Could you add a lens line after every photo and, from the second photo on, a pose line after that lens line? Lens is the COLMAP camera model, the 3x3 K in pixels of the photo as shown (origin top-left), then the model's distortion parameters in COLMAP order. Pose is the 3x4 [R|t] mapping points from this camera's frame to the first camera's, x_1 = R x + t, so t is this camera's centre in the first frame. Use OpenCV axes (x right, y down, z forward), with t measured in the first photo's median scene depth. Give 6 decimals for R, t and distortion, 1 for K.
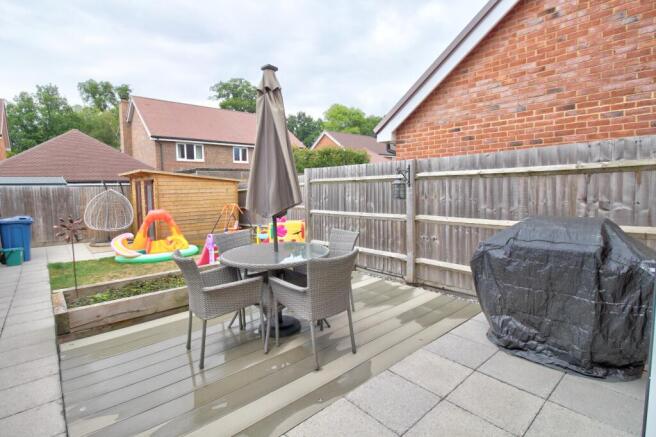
lens RADIAL K [[322.5, 0, 331.6], [0, 322.5, 201.1], [0, 0, 1]] dist [-0.004488, -0.010746]
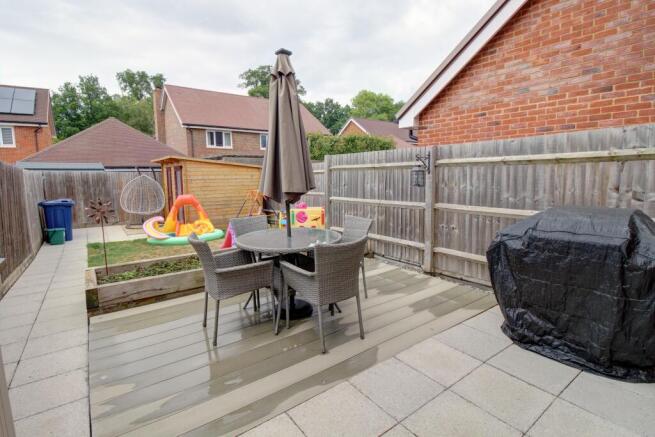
lens RADIAL K [[322.0, 0, 330.0], [0, 322.0, 201.5], [0, 0, 1]] dist [-0.004488, -0.010746]
pose [[0.996073, 0.015096, -0.087243, 0.023699], [-0.011550, 0.999092, 0.041007, 0.001801], [0.087783, -0.039838, 0.995343, 0.003868]]
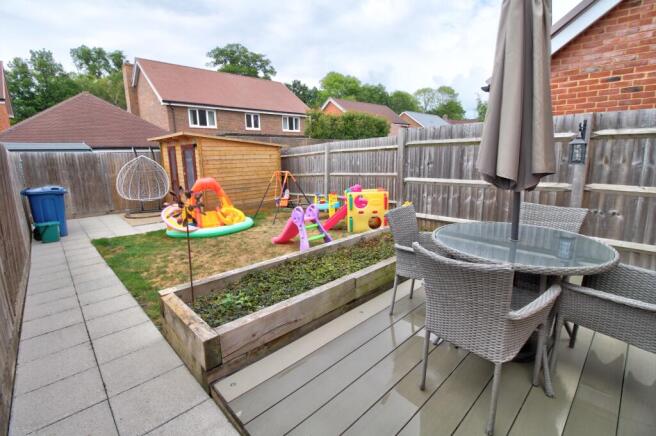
lens RADIAL K [[305.7, 0, 331.3], [0, 305.7, 204.7], [0, 0, 1]] dist [-0.013143, -0.007530]
pose [[0.999678, -0.003937, 0.025062, -0.313088], [0.001019, 0.993316, 0.115420, 0.005911], [-0.025349, -0.115357, 0.993001, 0.208684]]
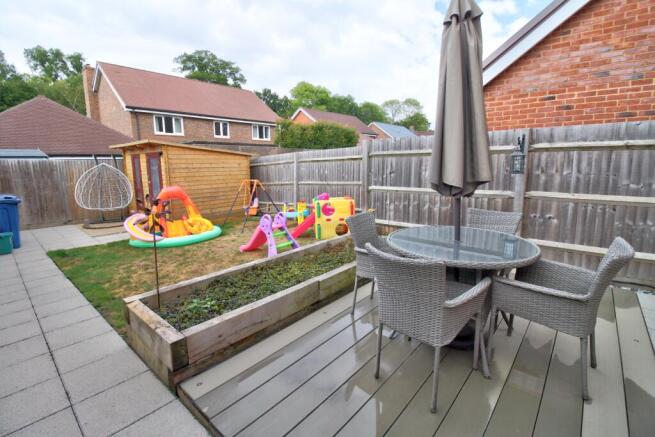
lens RADIAL K [[305.3, 0, 331.3], [0, 305.3, 204.6], [0, 0, 1]] dist [-0.013143, -0.007530]
pose [[0.992940, -0.009380, 0.118245, -0.302610], [-0.001054, 0.996131, 0.087874, 0.004974], [-0.118611, -0.087378, 0.989089, 0.177611]]
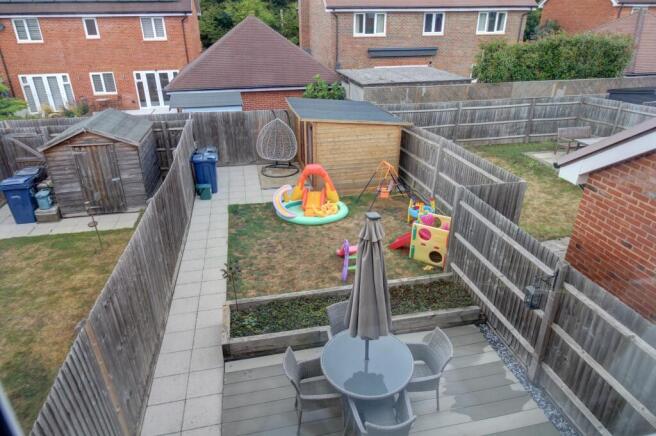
lens RADIAL K [[414.7, 0, 328.0], [0, 414.7, 205.8], [0, 0, 1]] dist [-0.007708, -0.004121]
pose [[0.862809, 0.223010, -0.453683, 0.140342], [-0.039950, 0.924711, 0.378568, -0.490458], [0.503950, -0.308507, 0.806758, -0.049079]]
